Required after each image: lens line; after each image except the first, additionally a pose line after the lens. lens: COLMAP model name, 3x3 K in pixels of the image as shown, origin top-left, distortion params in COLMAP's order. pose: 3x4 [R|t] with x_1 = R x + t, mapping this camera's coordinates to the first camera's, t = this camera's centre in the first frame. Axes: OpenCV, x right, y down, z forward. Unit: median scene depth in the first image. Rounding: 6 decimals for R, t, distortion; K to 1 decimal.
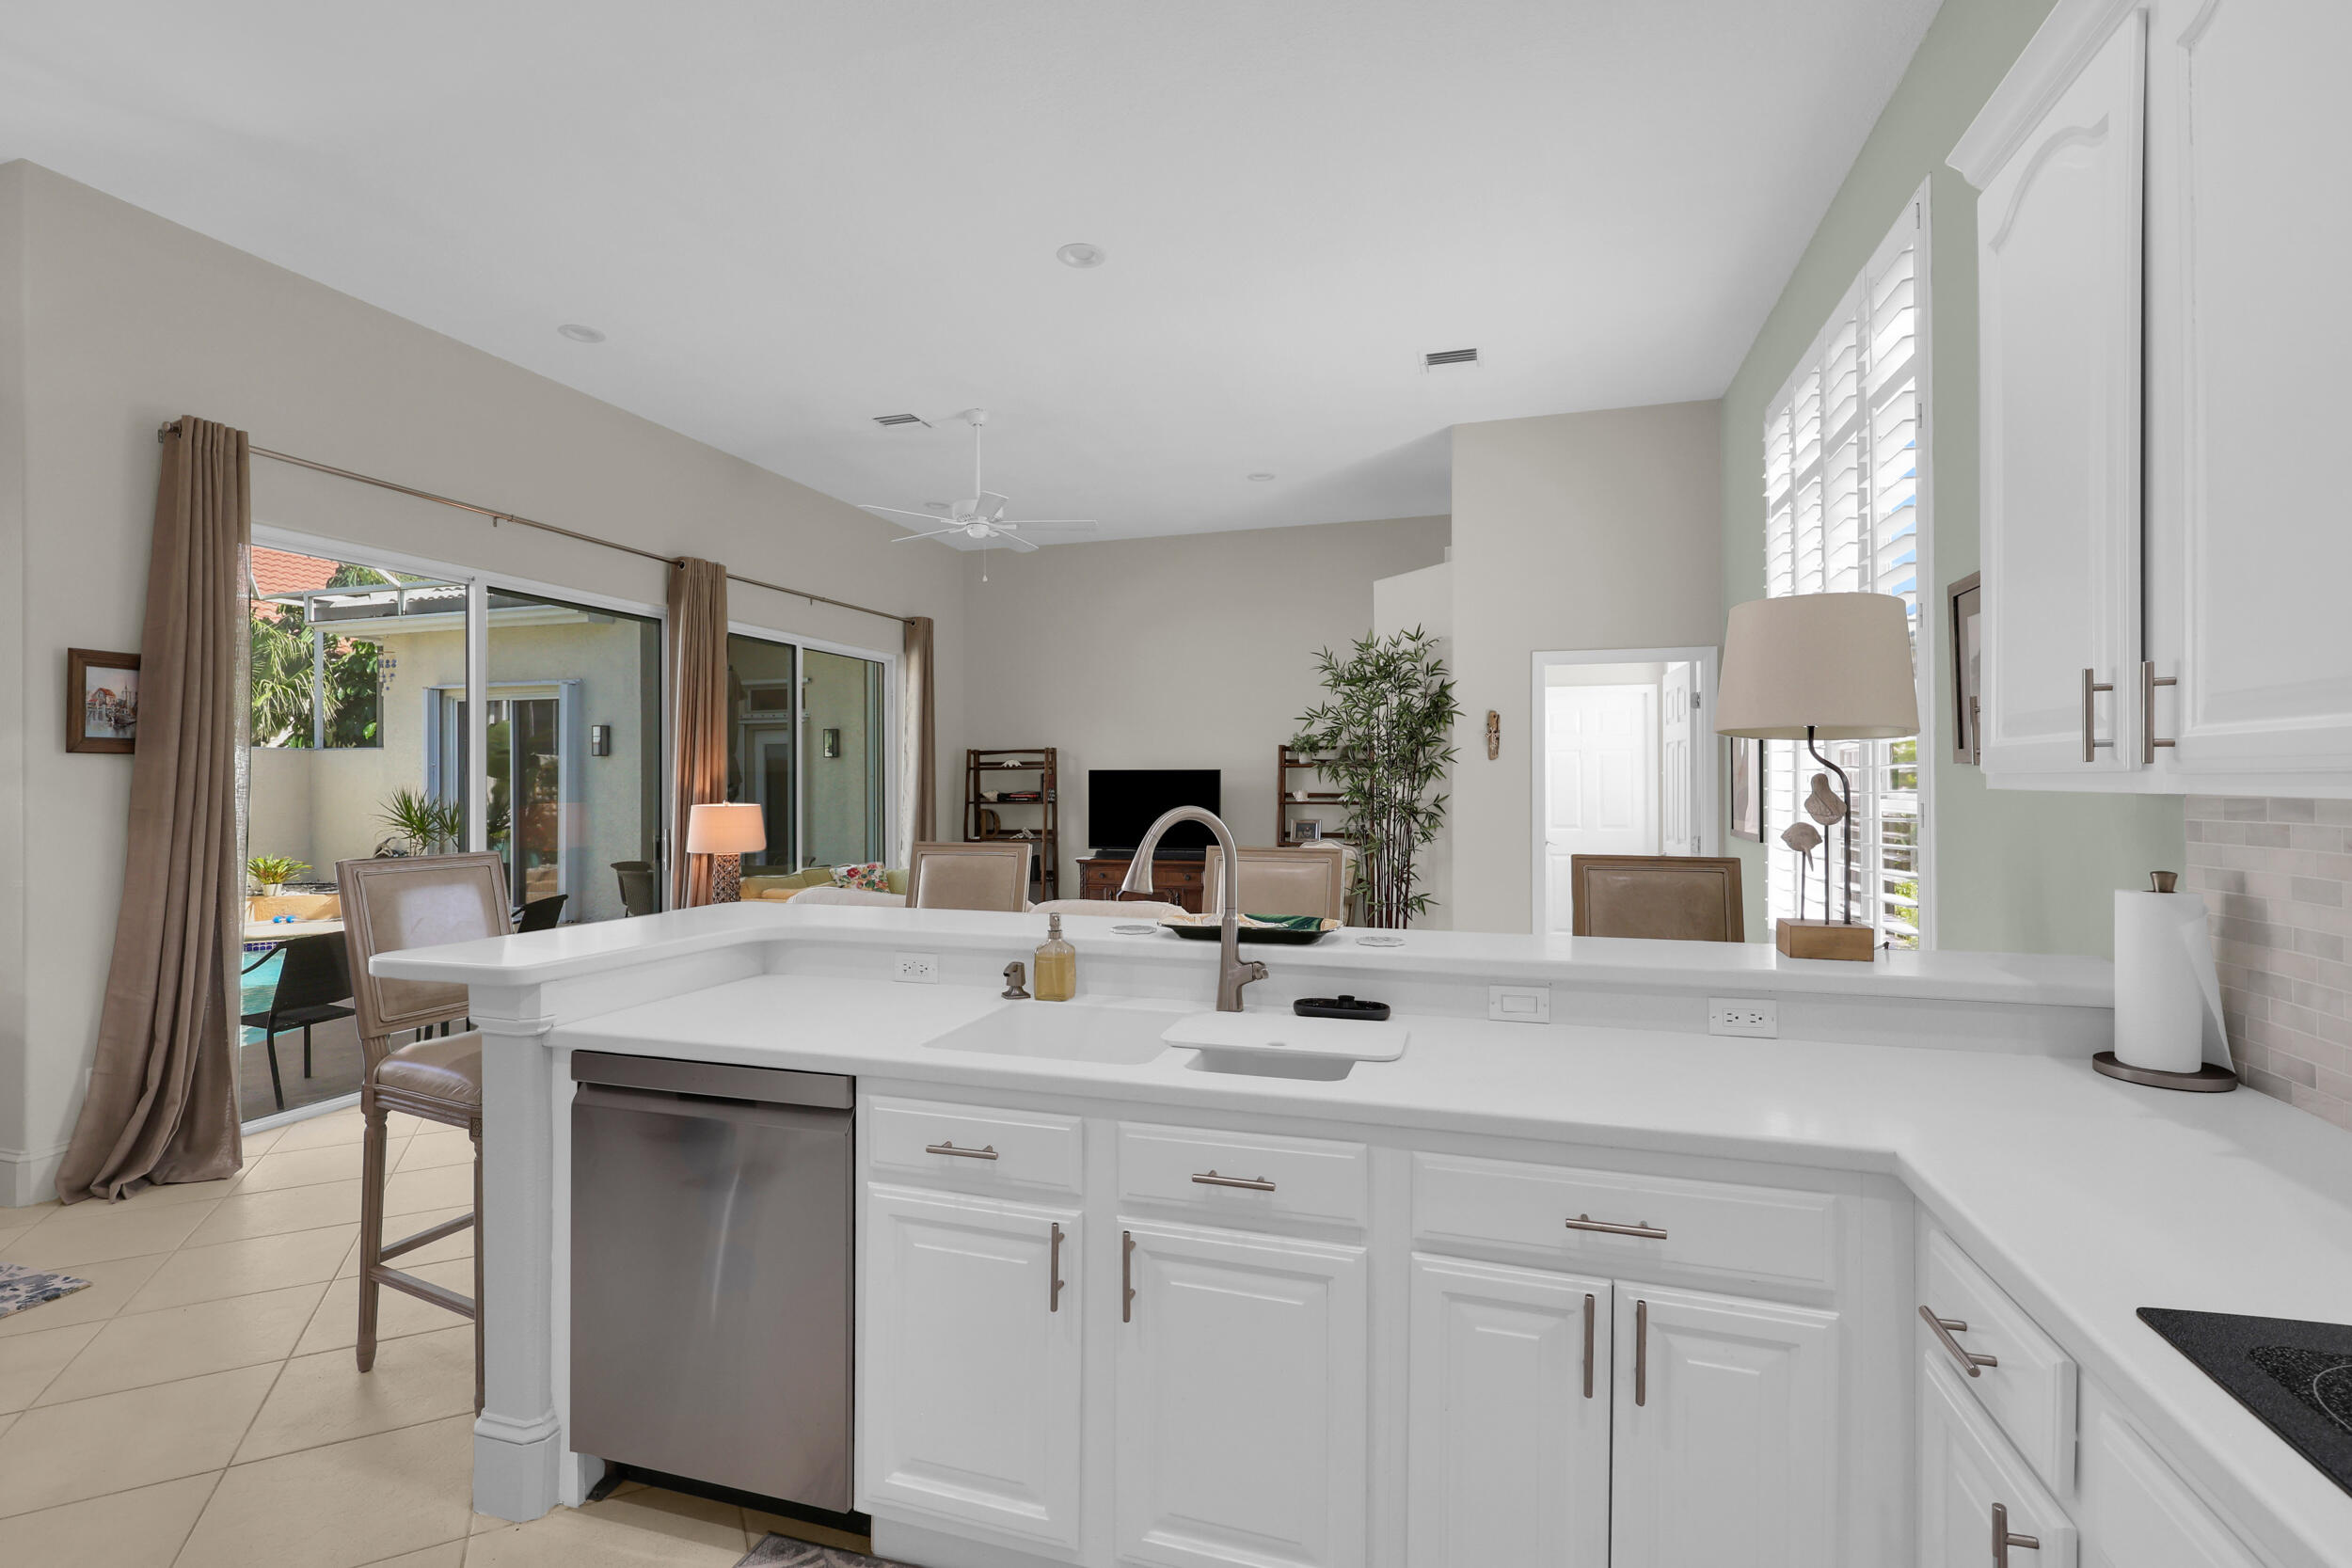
lens RADIAL K [[1067.0, 0, 1176.0], [0, 1067.0, 784.0], [0, 0, 1]] dist [-0.000339, -0.000251]
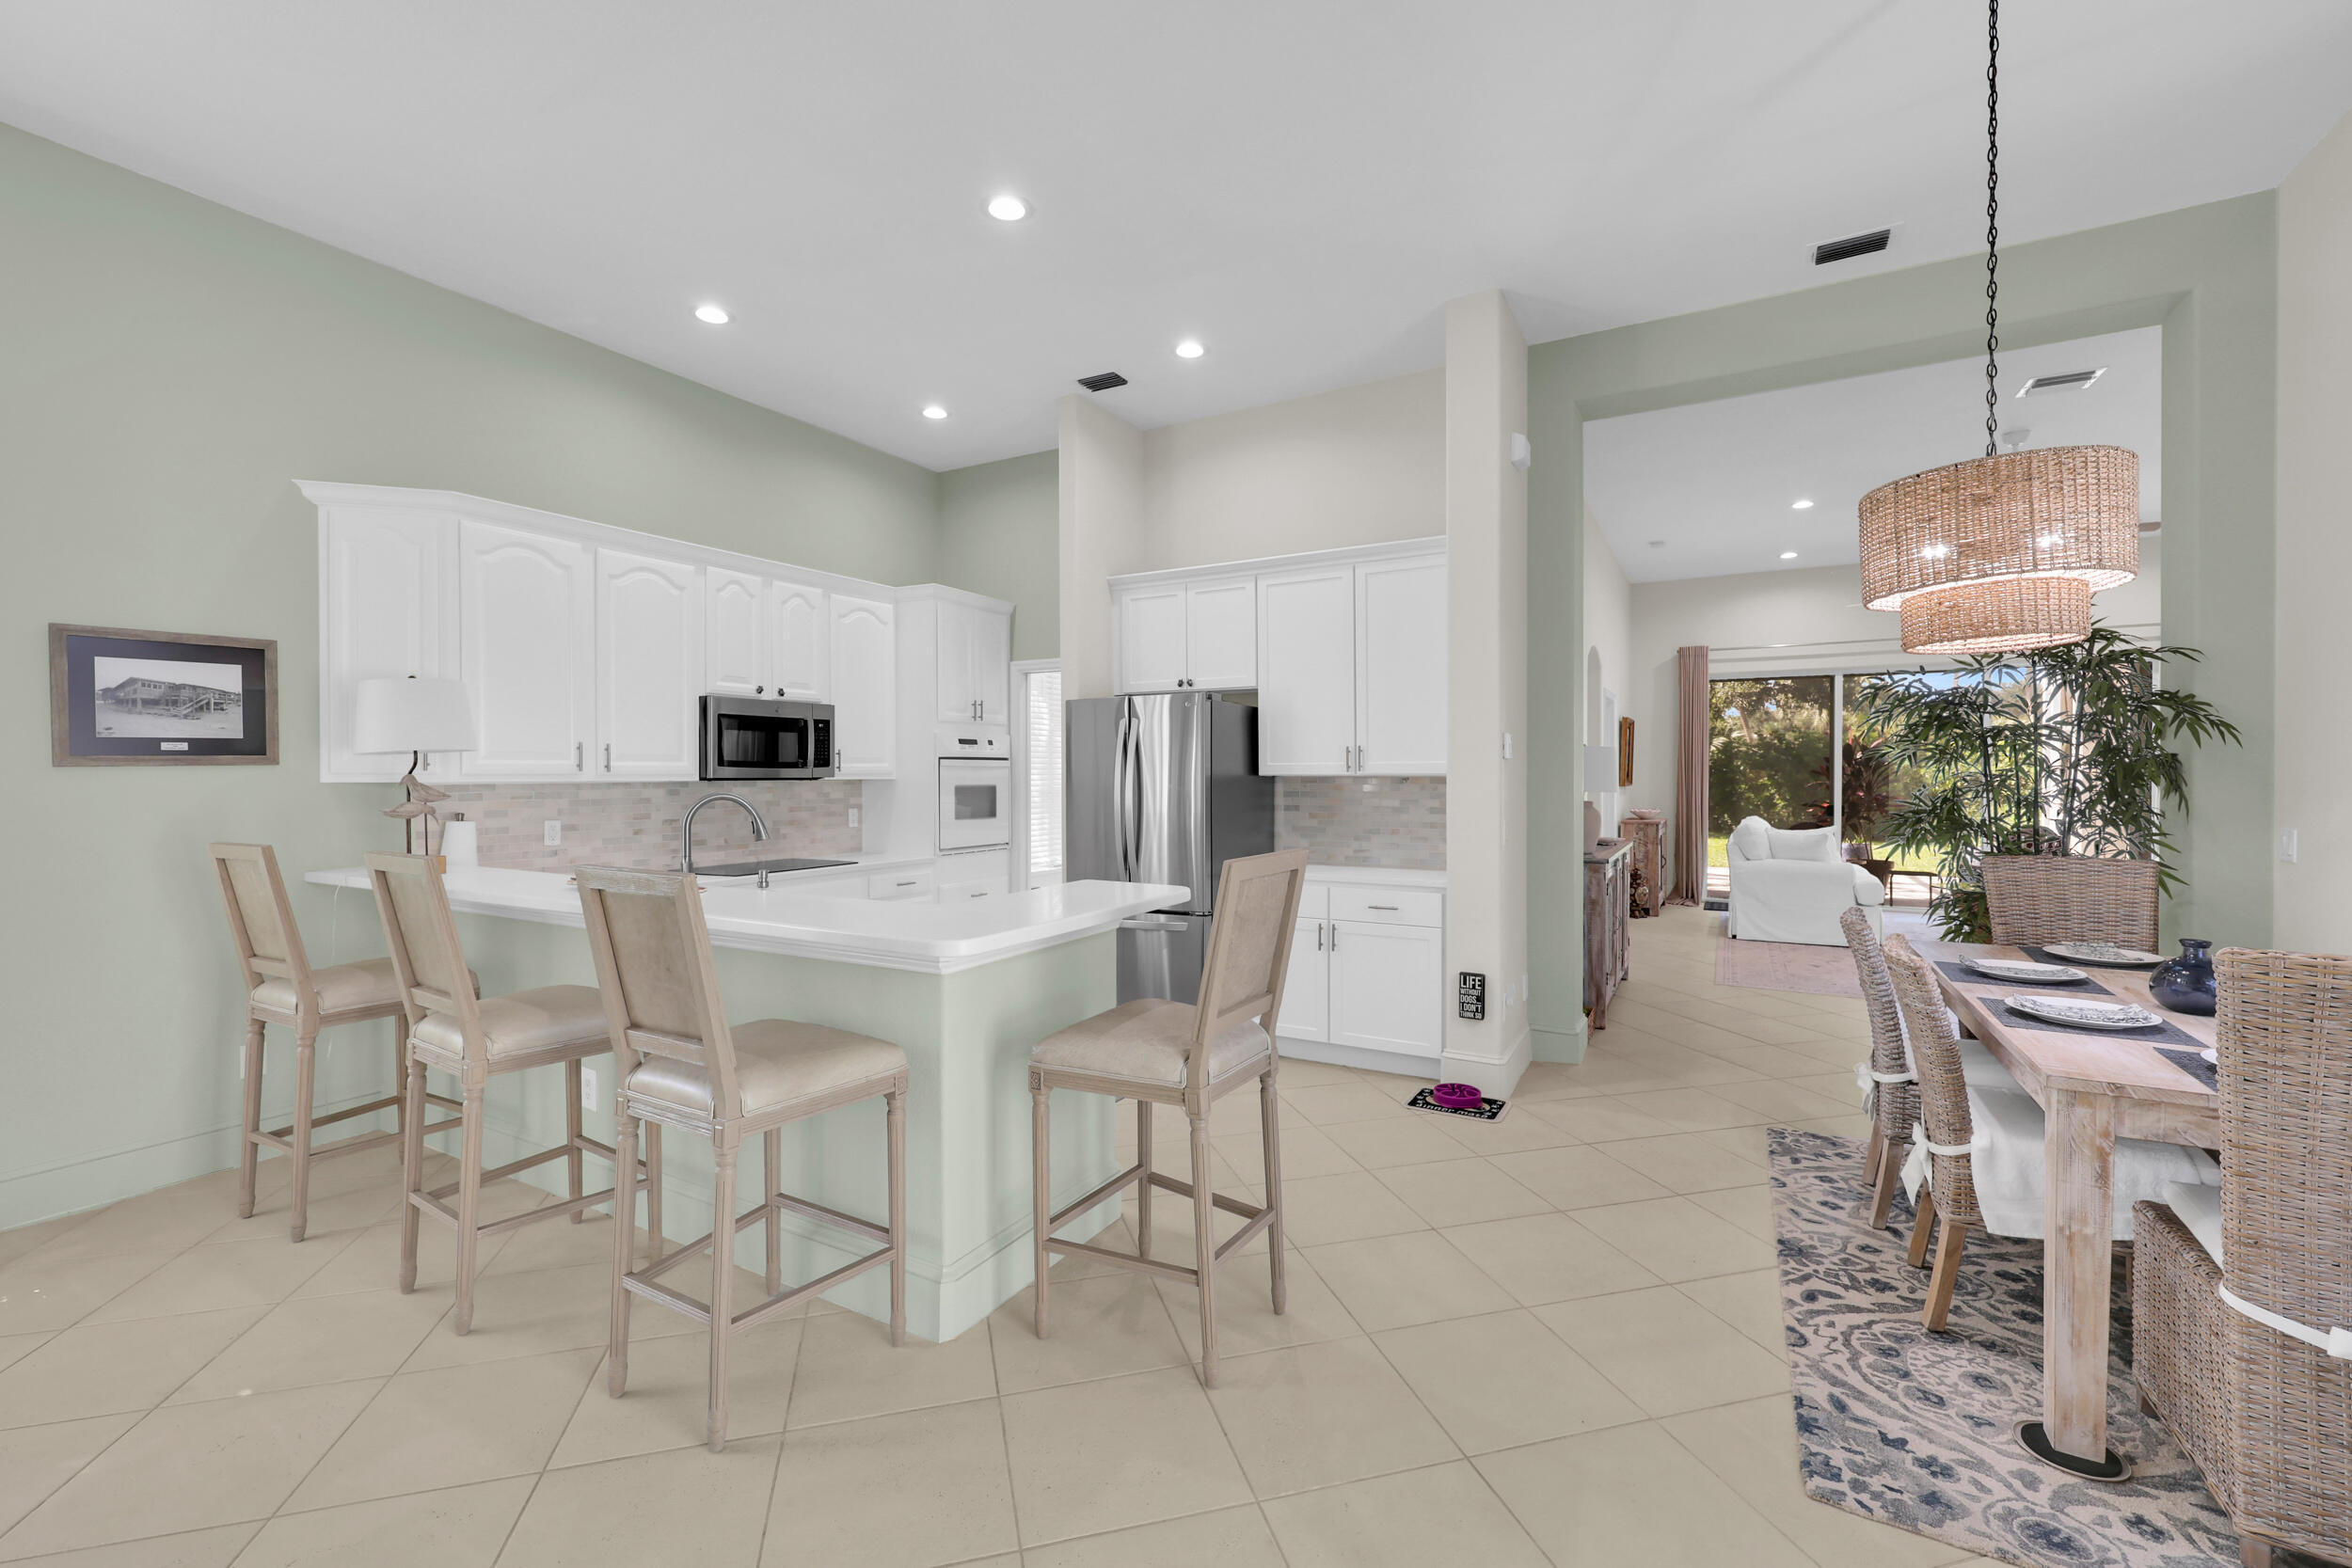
lens RADIAL K [[975.4, 0, 1169.7], [0, 975.4, 785.8], [0, 0, 1]] dist [0.000572, -0.000758]
pose [[-0.976175, 0.002584, 0.216970, -0.343814], [0.006272, 0.999847, 0.016310, -0.003103], [-0.216894, 0.017283, -0.976042, 0.796513]]
